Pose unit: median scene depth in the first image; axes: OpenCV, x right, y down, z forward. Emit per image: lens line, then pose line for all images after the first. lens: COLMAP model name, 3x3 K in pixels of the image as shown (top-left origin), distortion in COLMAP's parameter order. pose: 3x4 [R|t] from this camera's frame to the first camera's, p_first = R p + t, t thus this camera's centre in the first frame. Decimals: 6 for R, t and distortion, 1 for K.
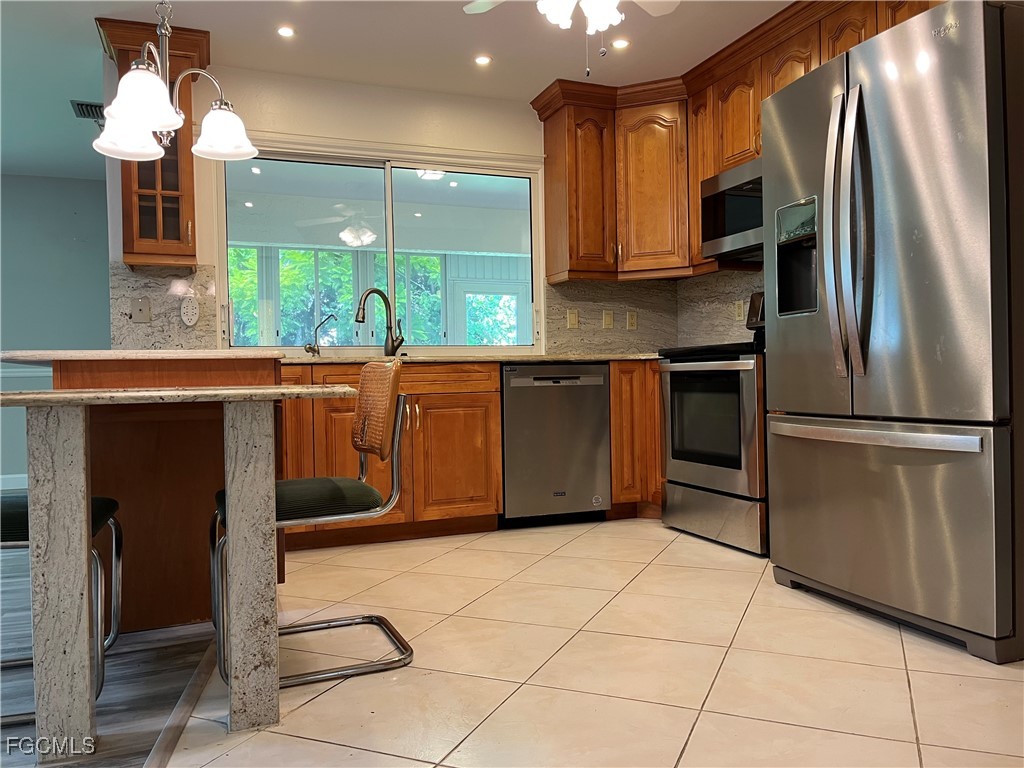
lens RADIAL K [[783.4, 0, 509.2], [0, 783.4, 378.6], [0, 0, 1]] dist [0.054579, -0.057298]
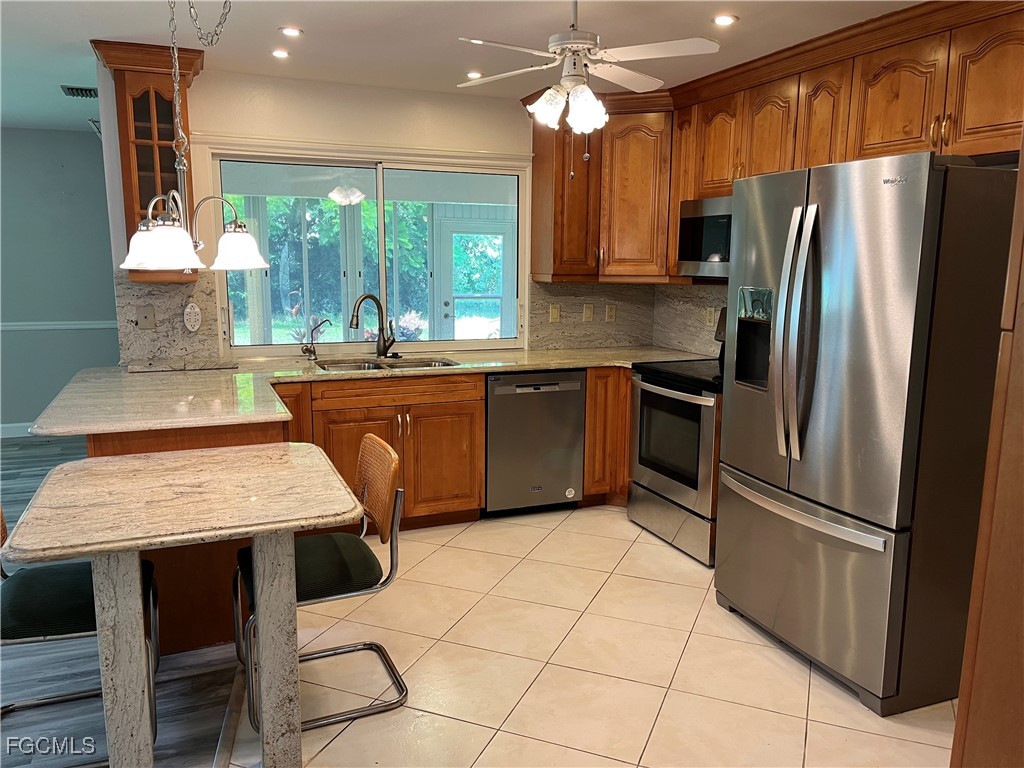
lens RADIAL K [[783.4, 0, 513.8], [0, 783.4, 385.3], [0, 0, 1]] dist [0.054579, -0.057298]
pose [[0.999319, 0.023019, 0.028846, -0.003390], [-0.027276, 0.987193, 0.157180, -0.199112], [-0.024858, -0.157859, 0.987149, -0.078688]]
